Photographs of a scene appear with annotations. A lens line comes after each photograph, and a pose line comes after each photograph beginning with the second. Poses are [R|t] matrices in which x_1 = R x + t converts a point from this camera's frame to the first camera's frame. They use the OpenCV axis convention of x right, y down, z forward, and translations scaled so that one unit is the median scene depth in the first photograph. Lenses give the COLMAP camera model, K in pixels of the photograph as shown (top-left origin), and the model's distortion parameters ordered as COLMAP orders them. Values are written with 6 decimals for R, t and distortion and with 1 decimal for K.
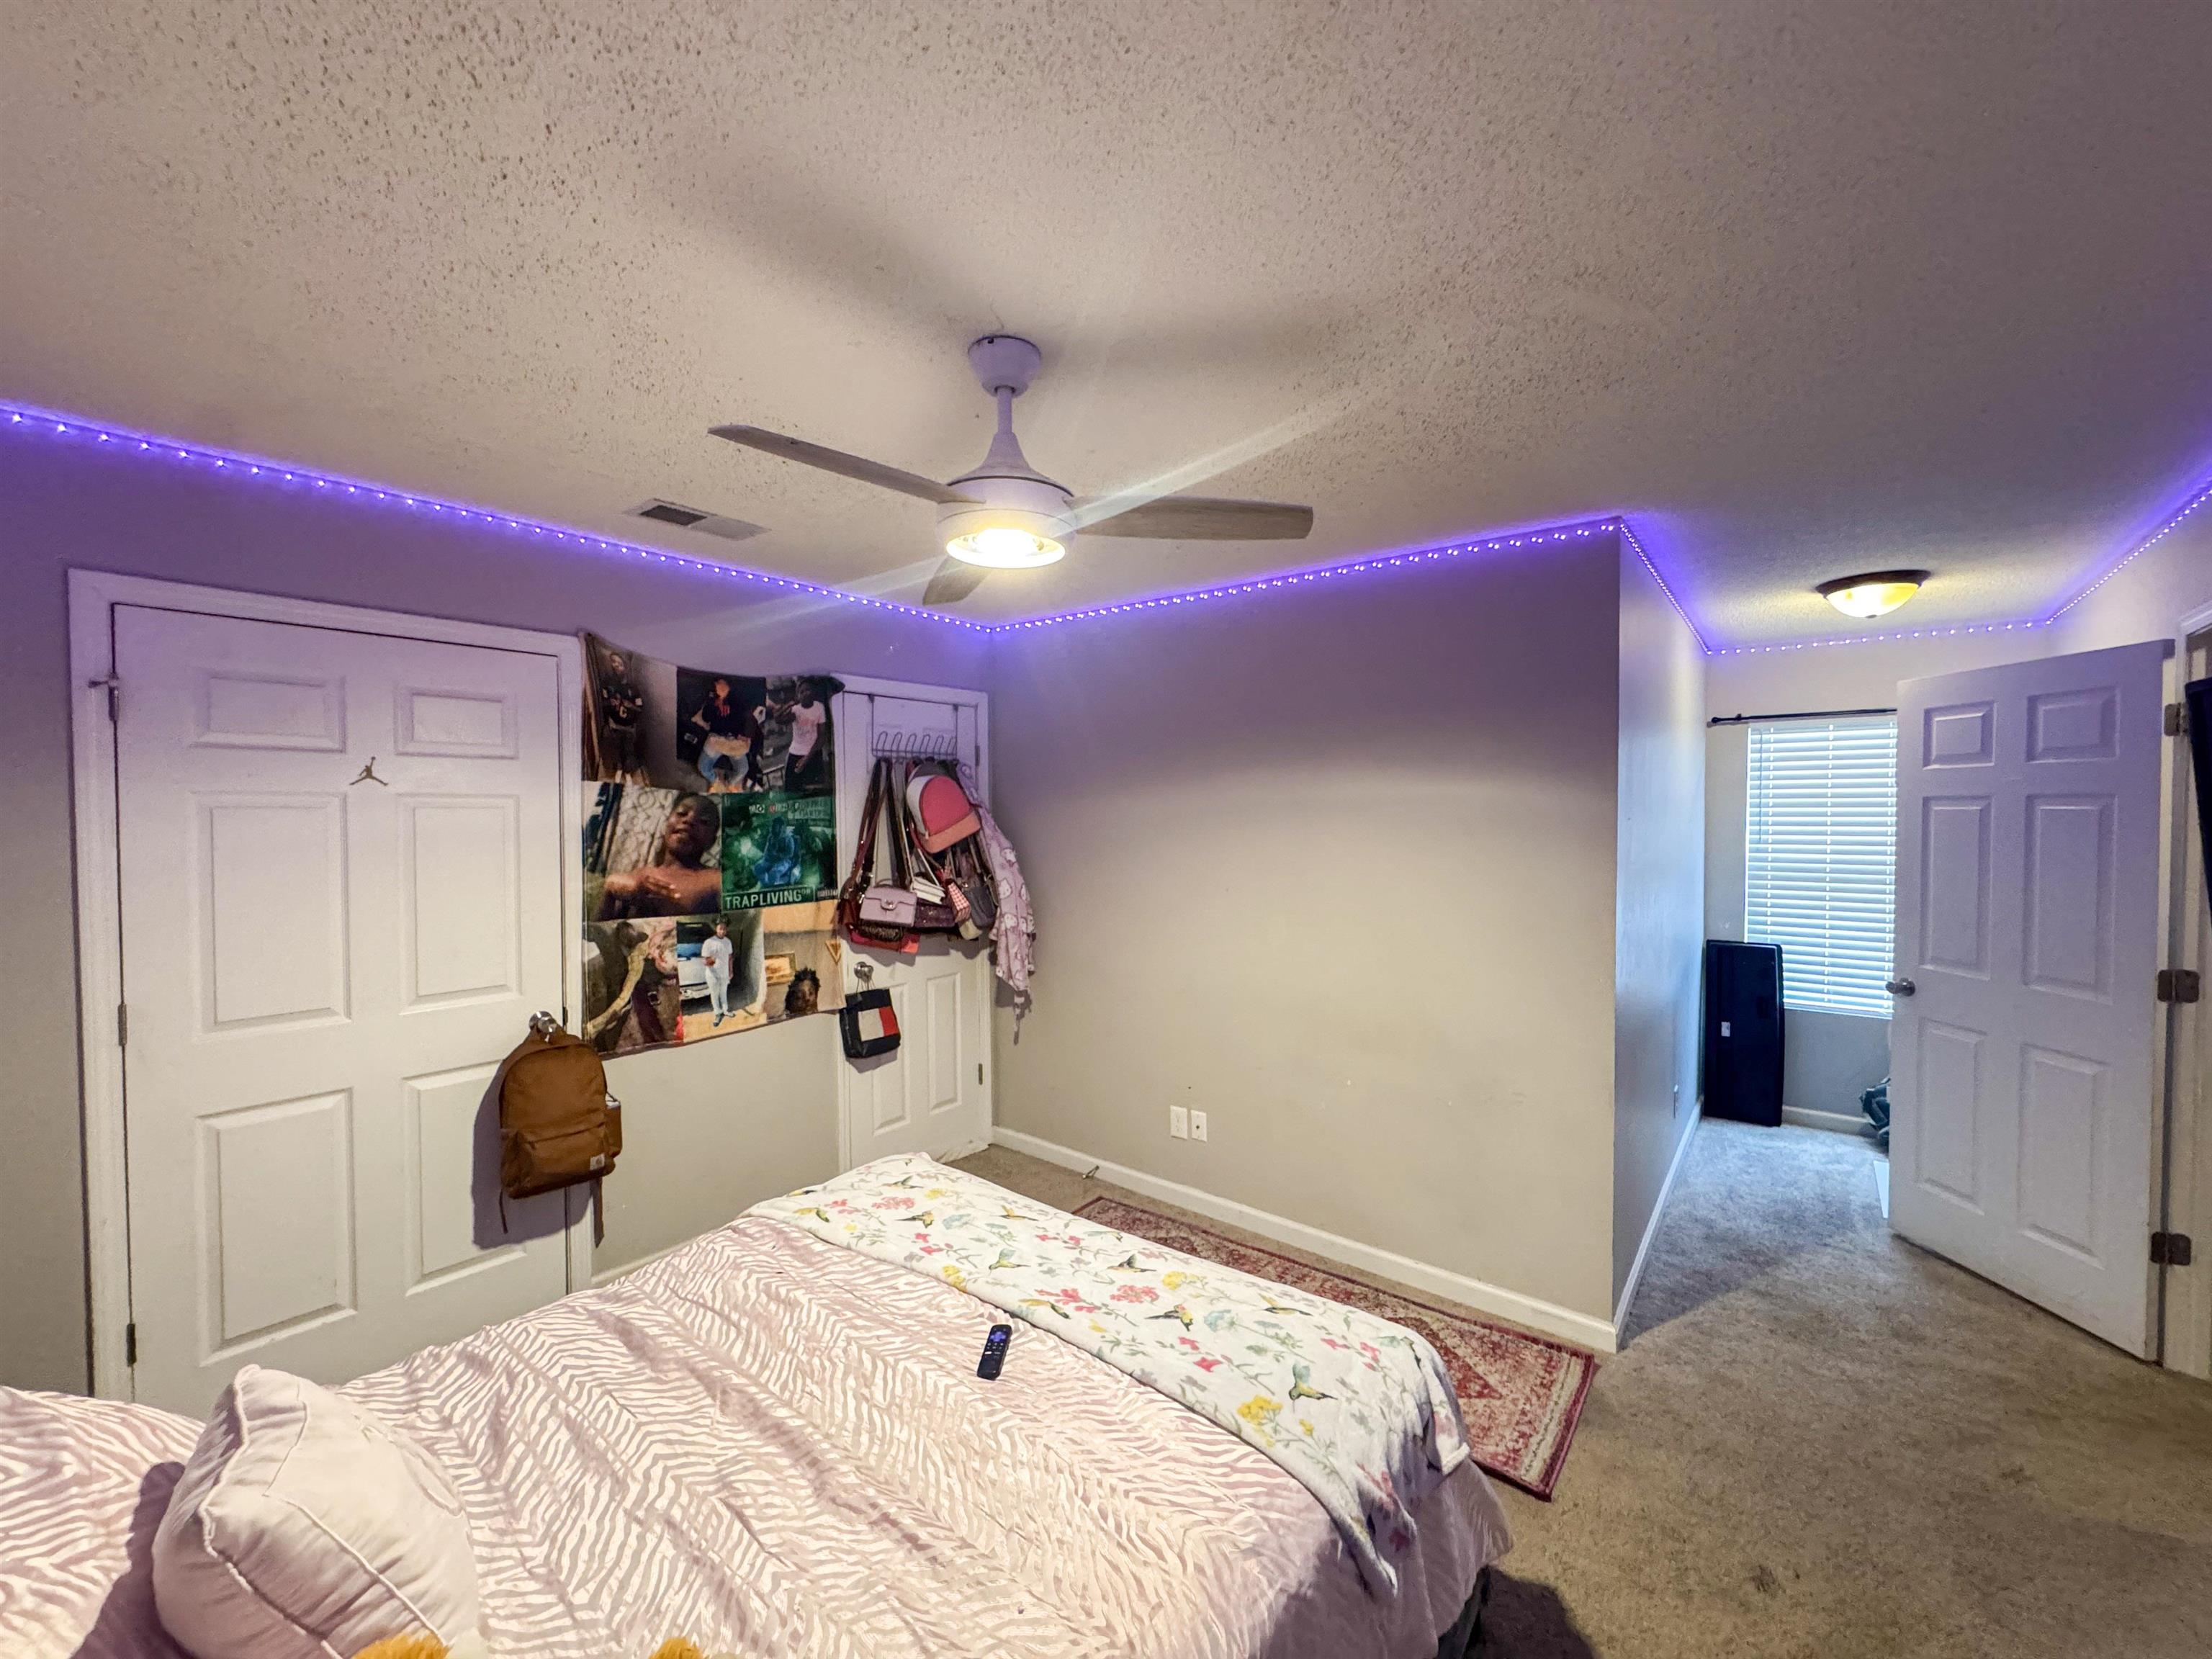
lens RADIAL K [[874.5, 0, 1105.9], [0, 874.5, 824.5], [0, 0, 1]] dist [-0.010849, 0.001032]
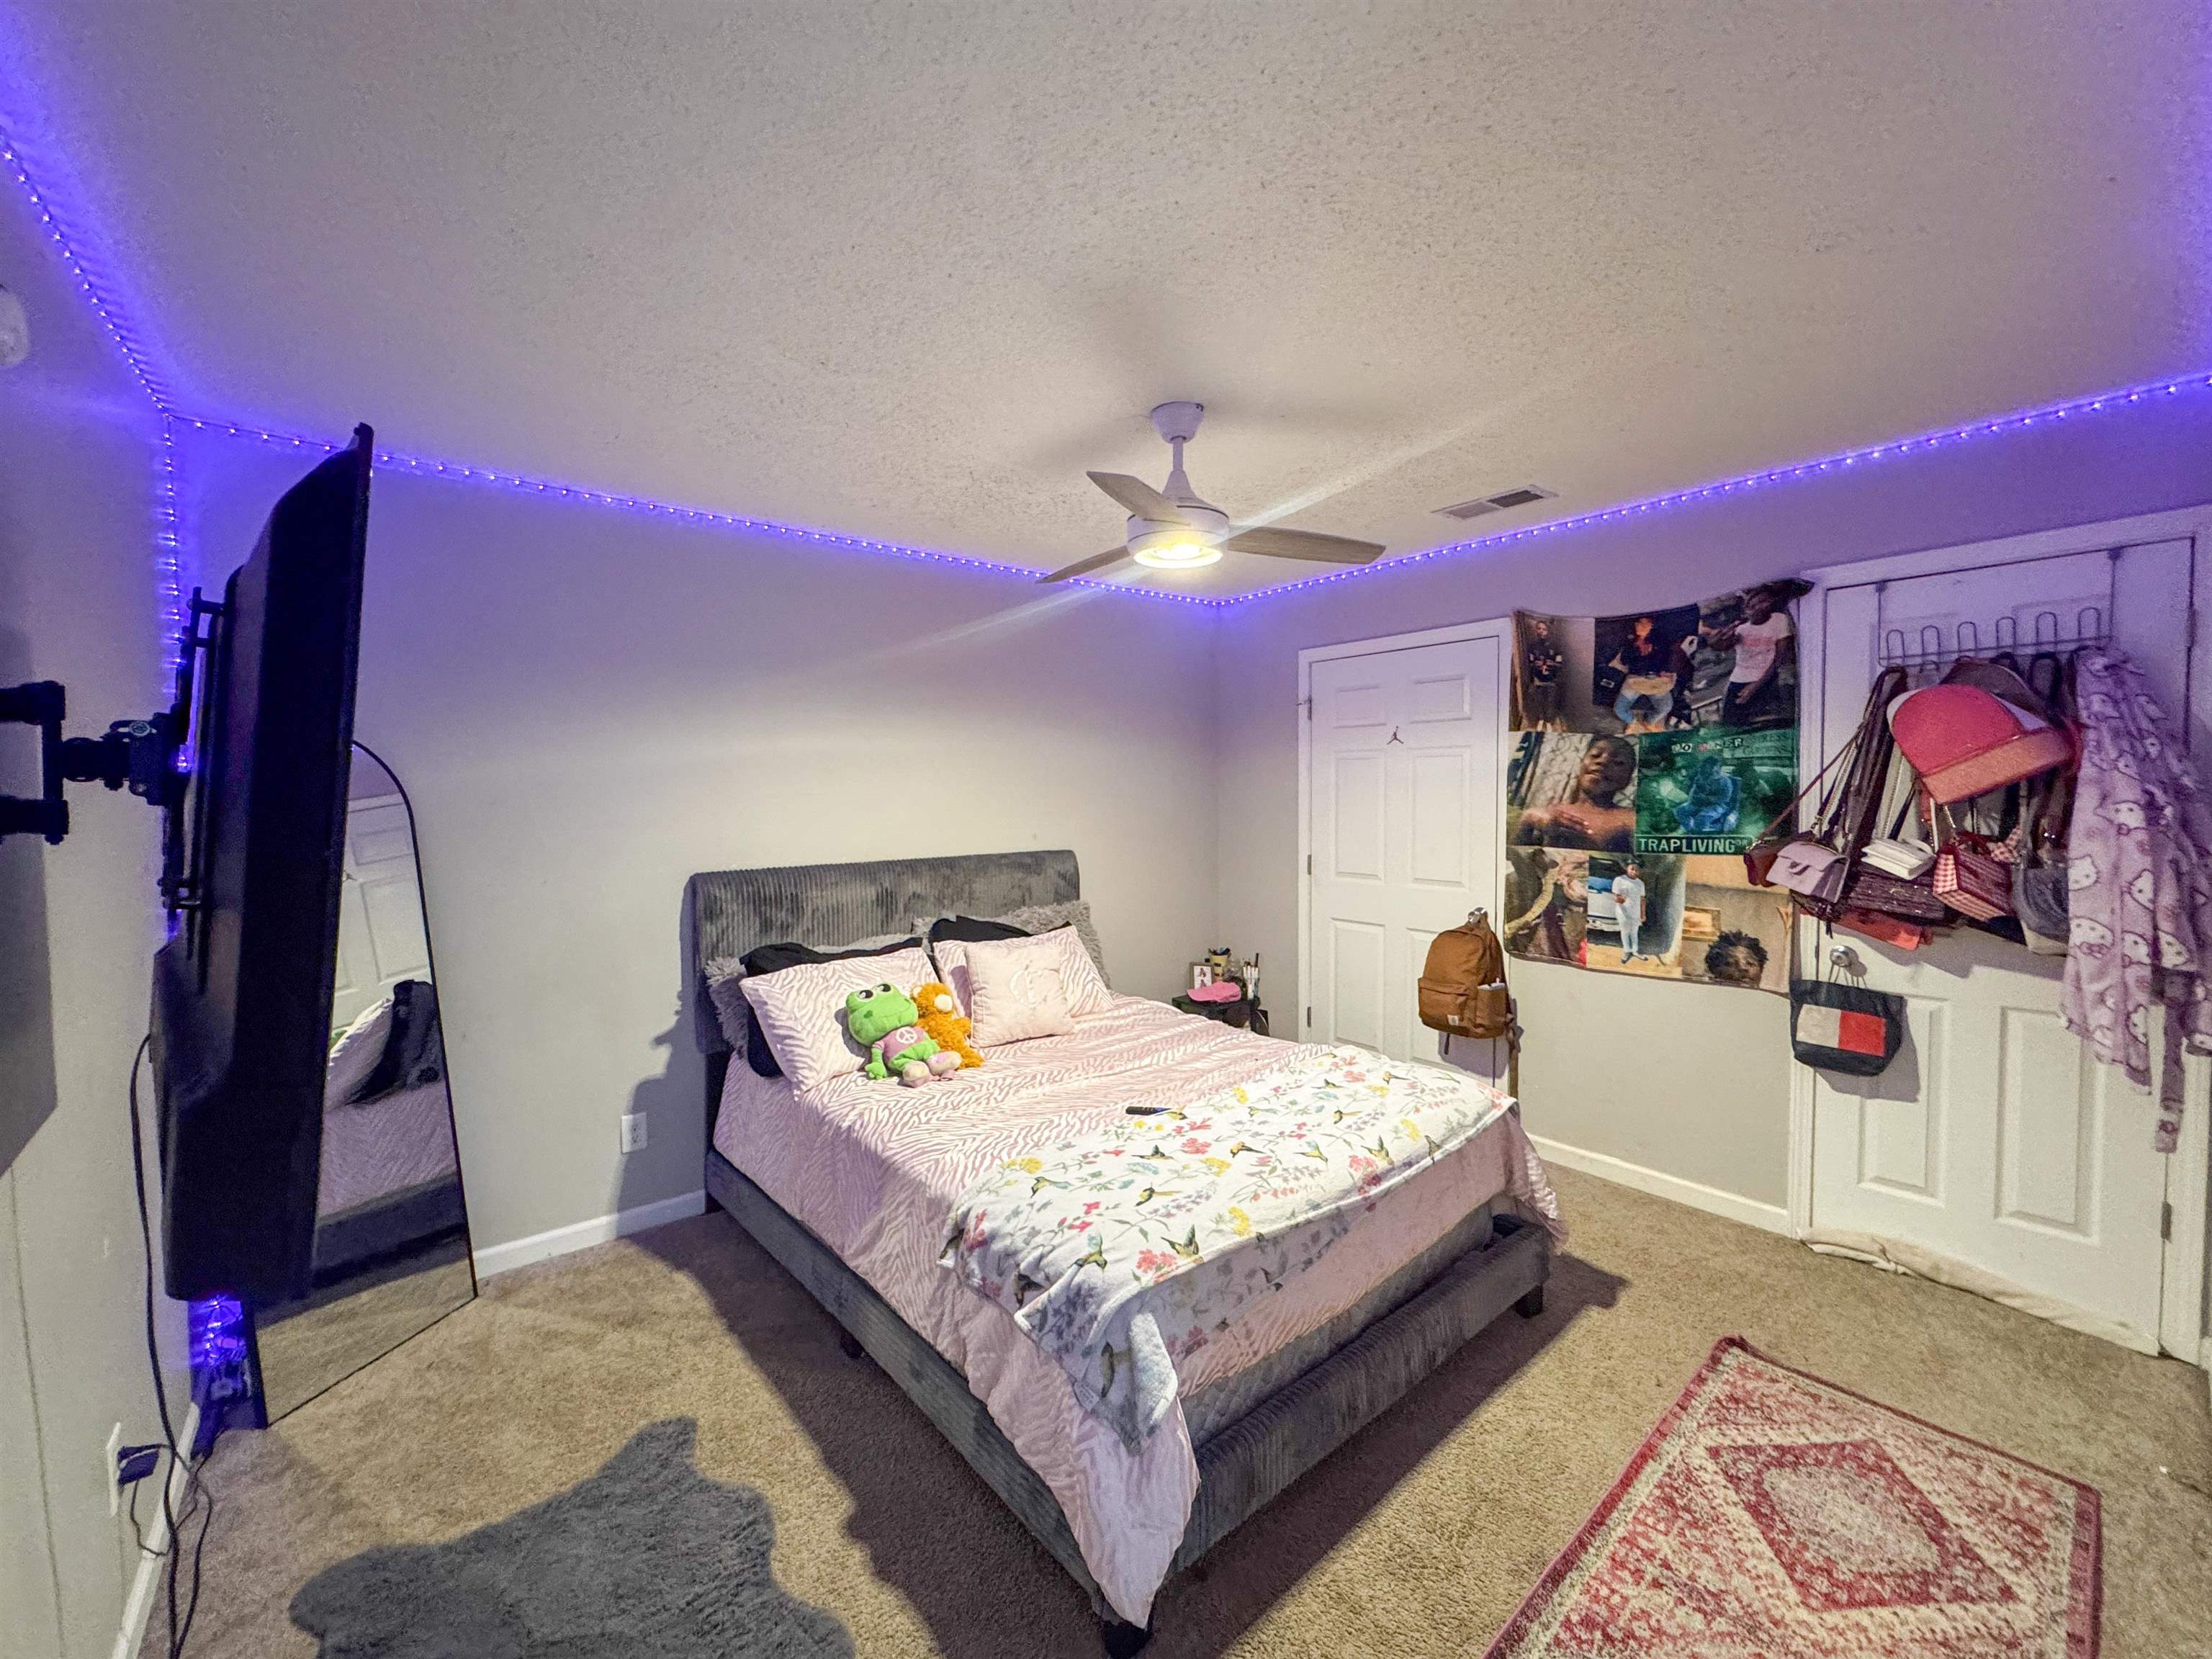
lens RADIAL K [[874.5, 0, 1110.6], [0, 874.5, 824.4], [0, 0, 1]] dist [-0.010849, 0.001032]
pose [[-0.194708, 0.048131, -0.979680, 0.659594], [-0.001996, 0.998774, 0.049466, 0.019703], [0.980859, 0.011587, -0.194373, 0.605432]]
